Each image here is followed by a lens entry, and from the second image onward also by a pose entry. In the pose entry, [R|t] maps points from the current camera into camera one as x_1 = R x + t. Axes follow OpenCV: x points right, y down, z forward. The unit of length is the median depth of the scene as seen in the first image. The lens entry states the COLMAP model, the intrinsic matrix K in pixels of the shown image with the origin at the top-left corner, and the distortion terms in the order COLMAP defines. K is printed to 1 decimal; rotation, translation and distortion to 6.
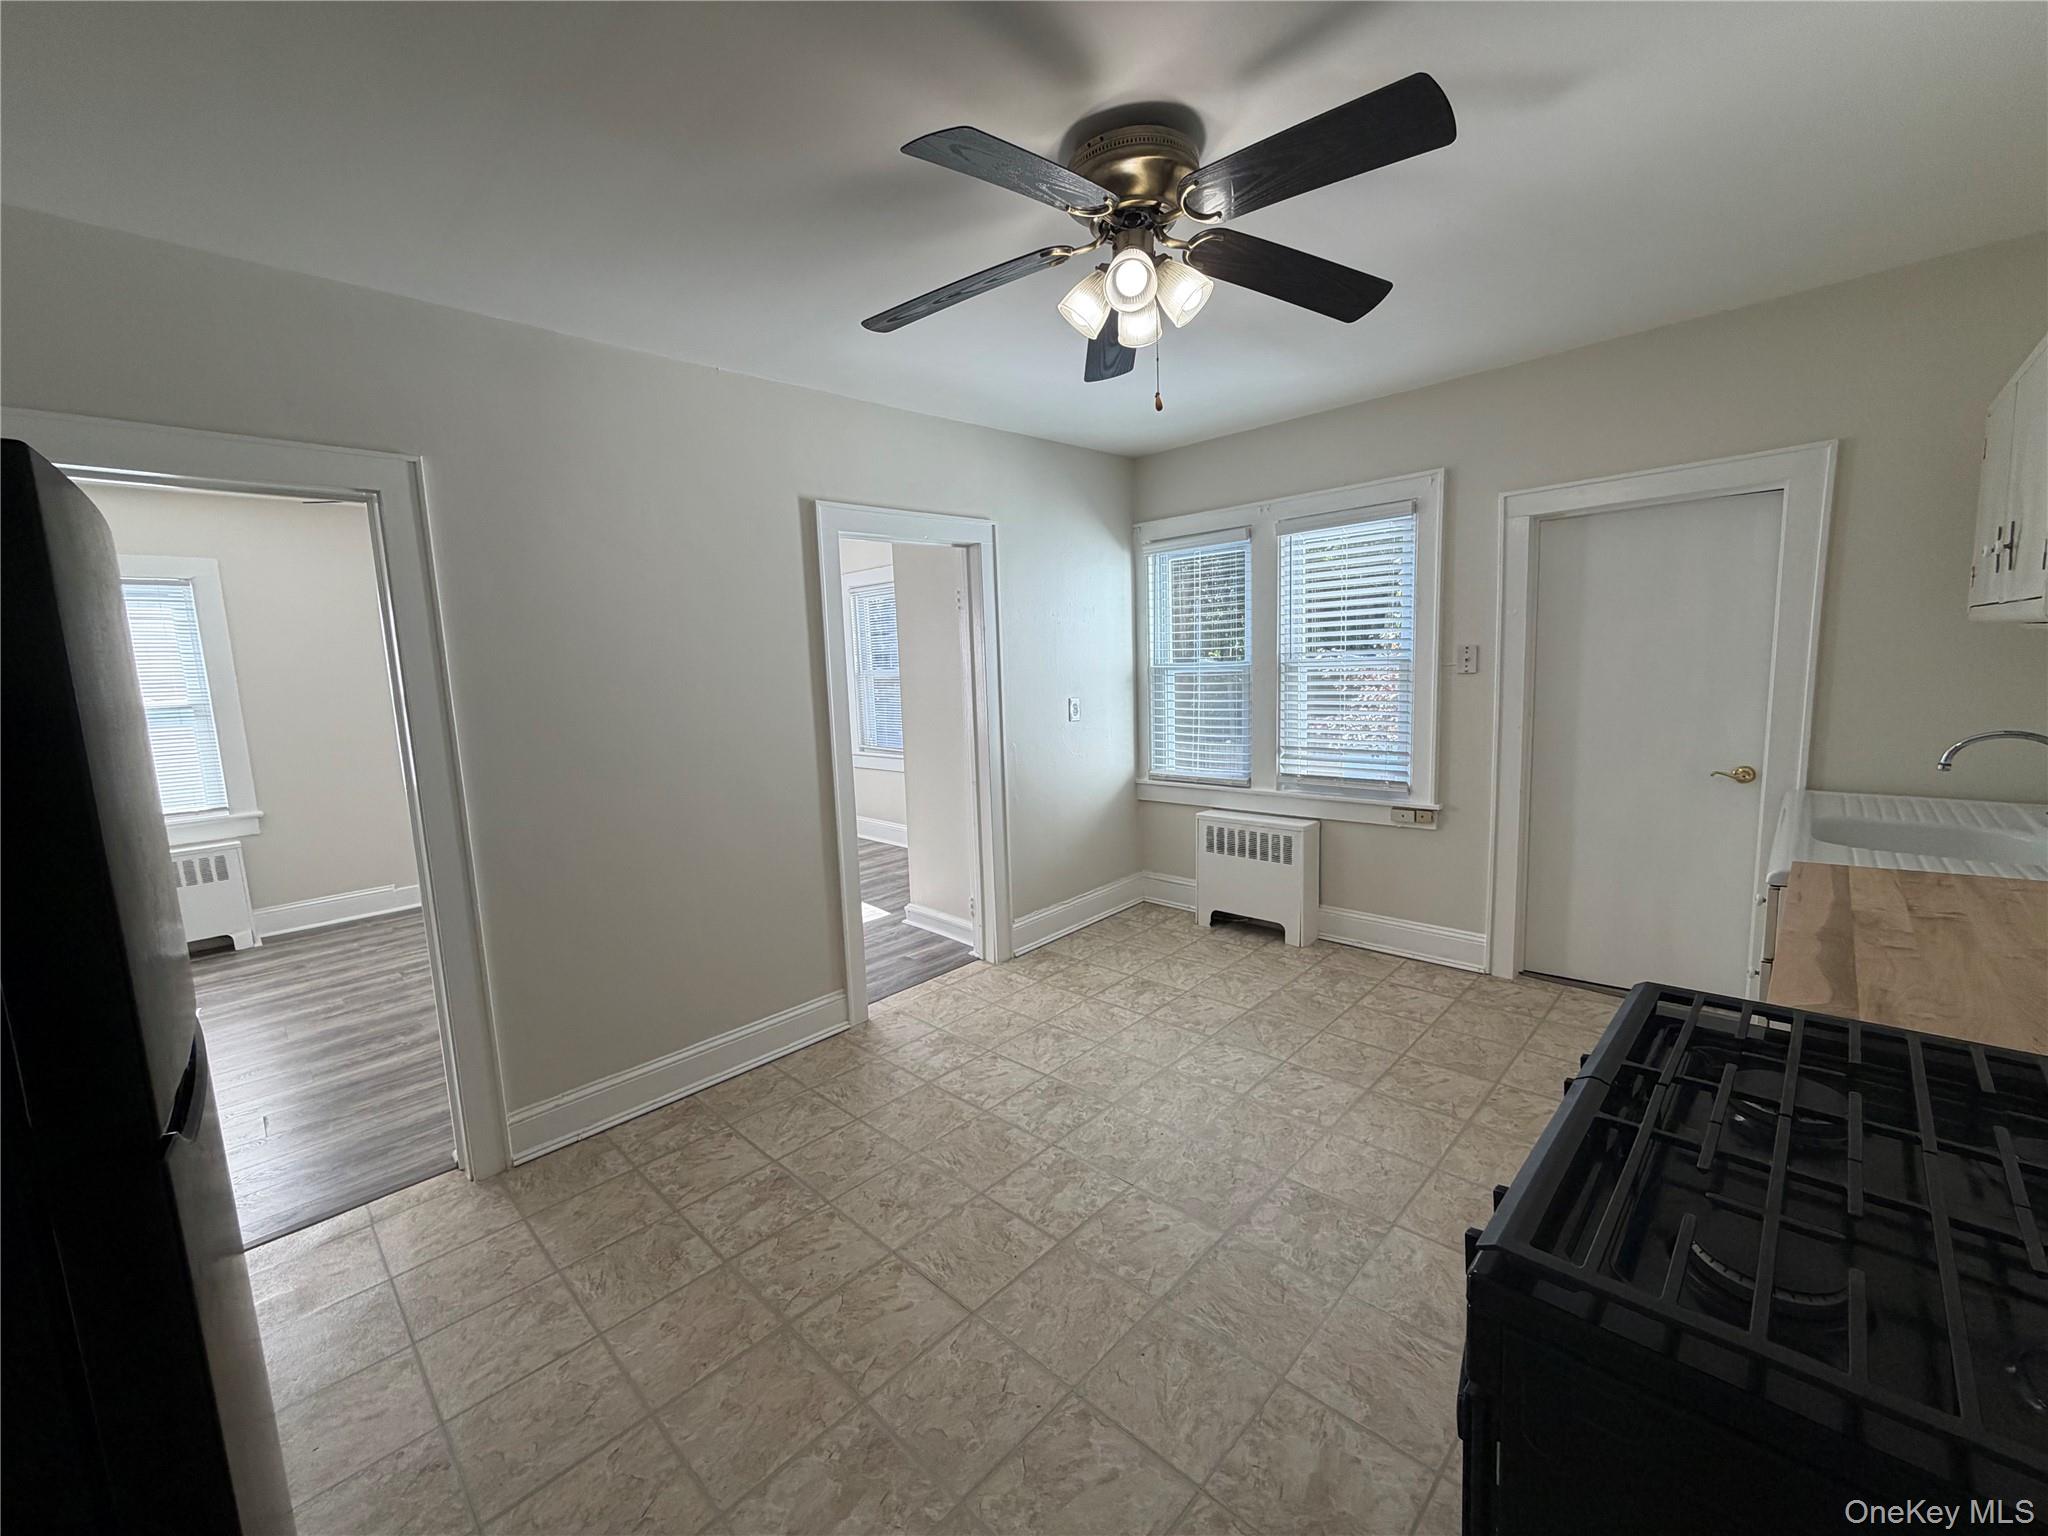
lens RADIAL K [[817.7, 0, 1022.5], [0, 817.7, 763.8], [0, 0, 1]] dist [-0.001159, -0.000151]
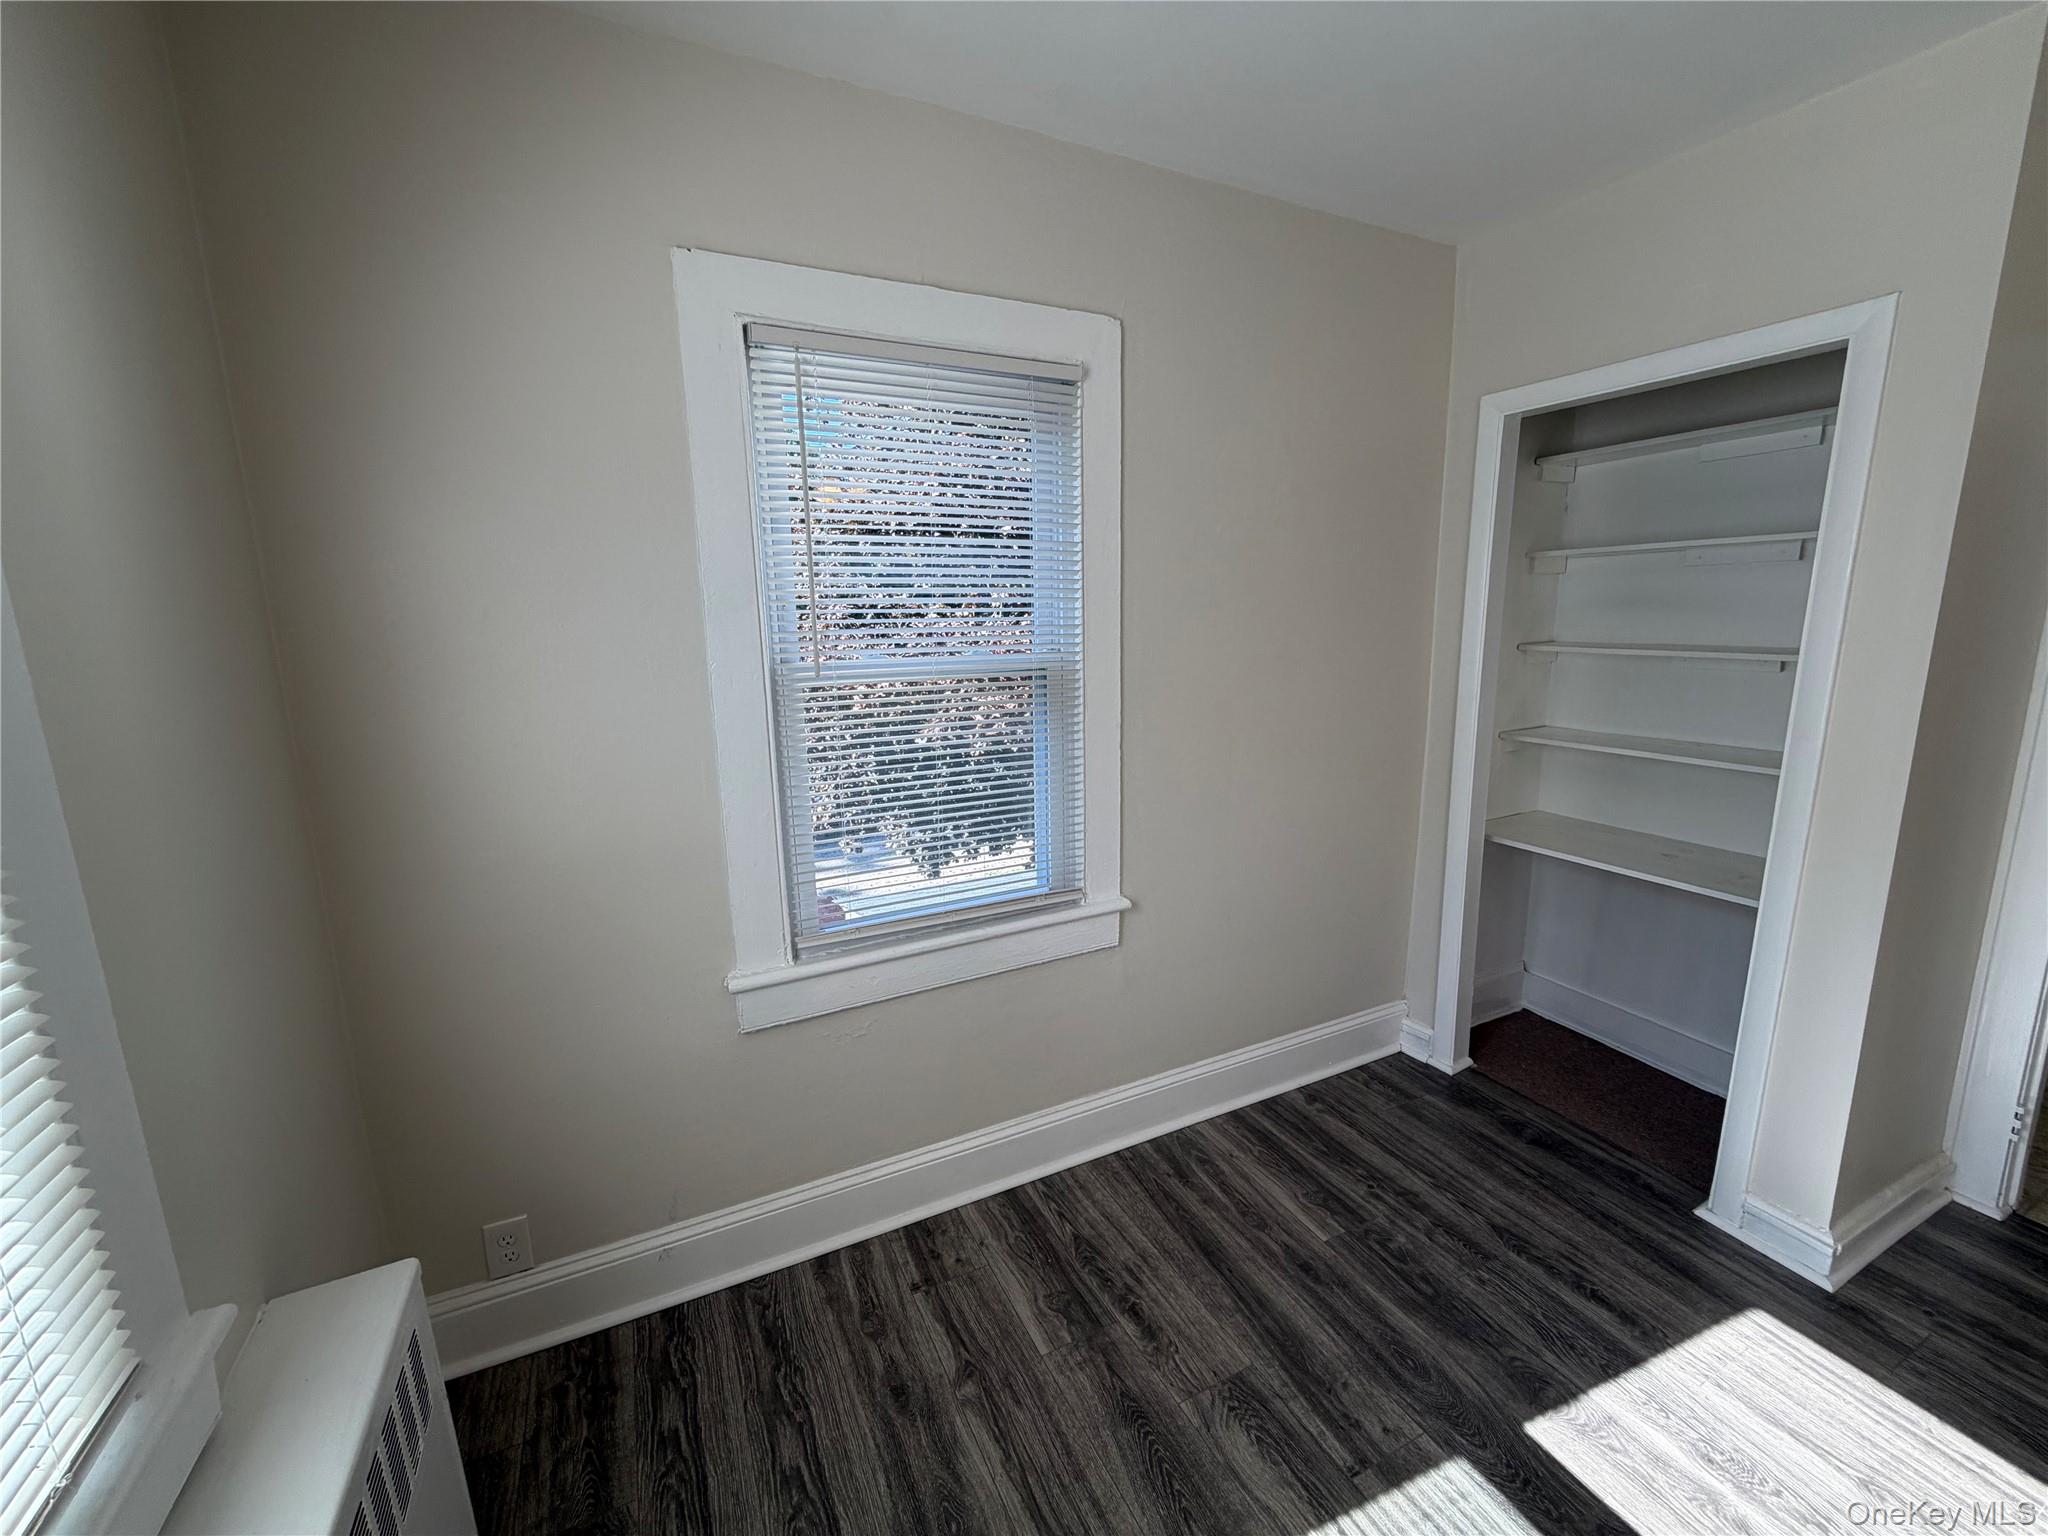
lens RADIAL K [[815.8, 0, 1021.1], [0, 815.8, 767.4], [0, 0, 1]] dist [-0.000144, -0.000604]
pose [[0.332652, -0.143798, 0.932022, -0.923473], [0.124332, 0.986367, 0.107807, -0.219626], [-0.934818, 0.080018, 0.345995, 1.853537]]
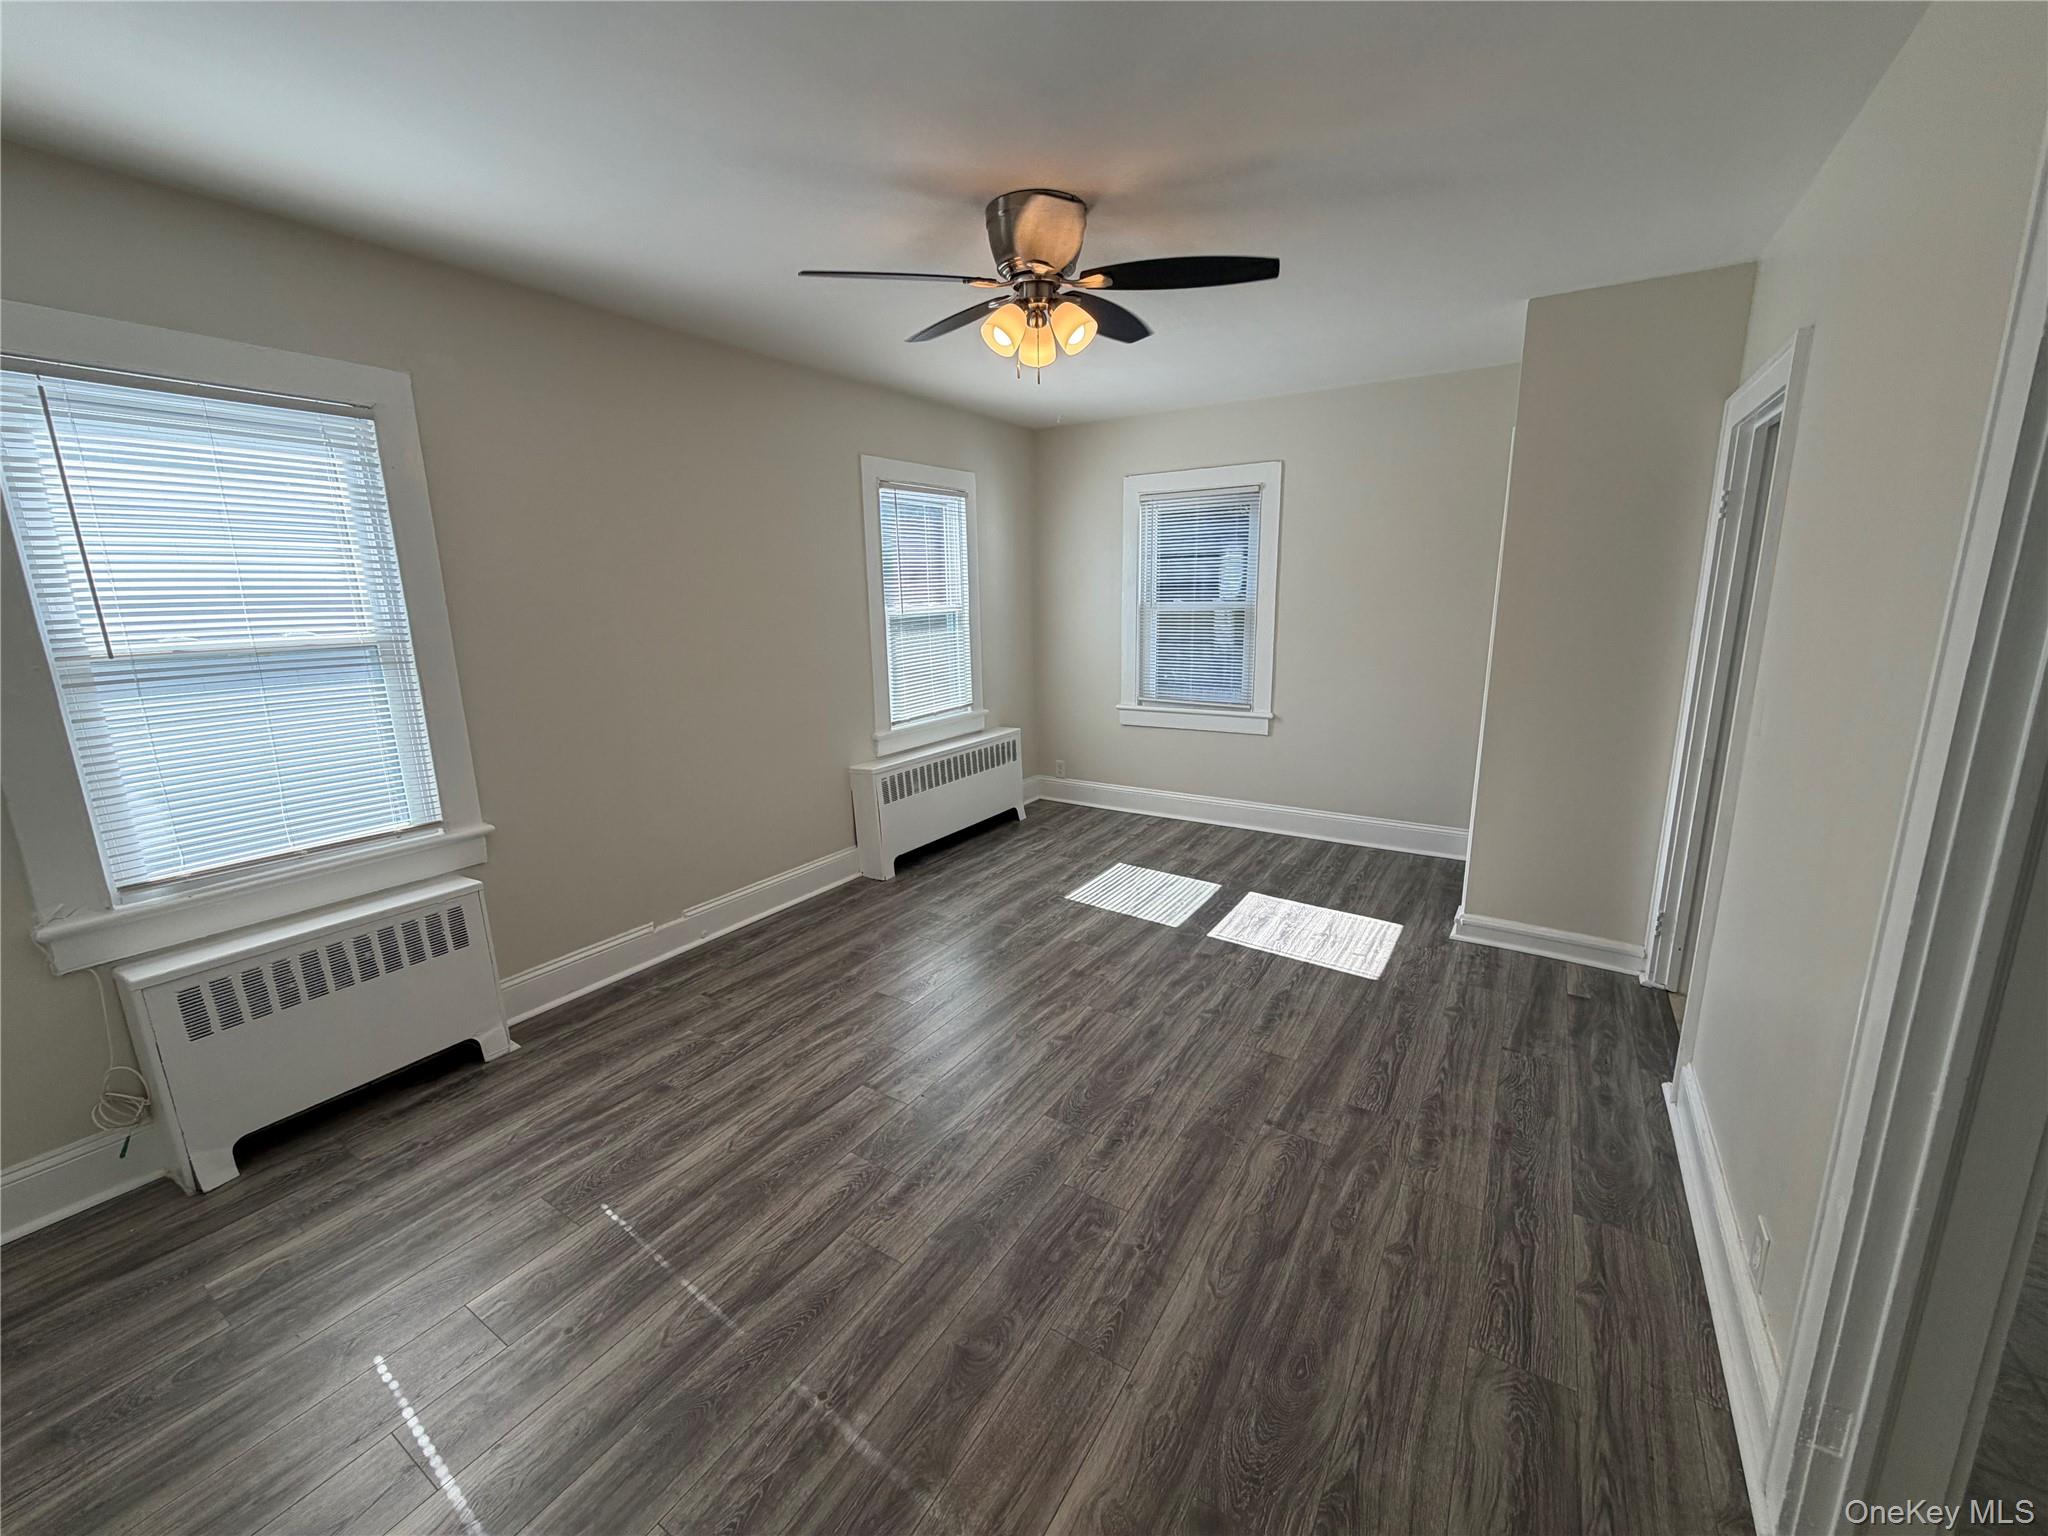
lens RADIAL K [[815.8, 0, 1021.1], [0, 815.8, 767.4], [0, 0, 1]] dist [-0.000144, -0.000604]
pose [[0.977752, -0.023373, 0.208460, -1.062271], [0.006713, 0.996751, 0.080270, -0.043160], [-0.209659, -0.077084, 0.974731, 0.544912]]
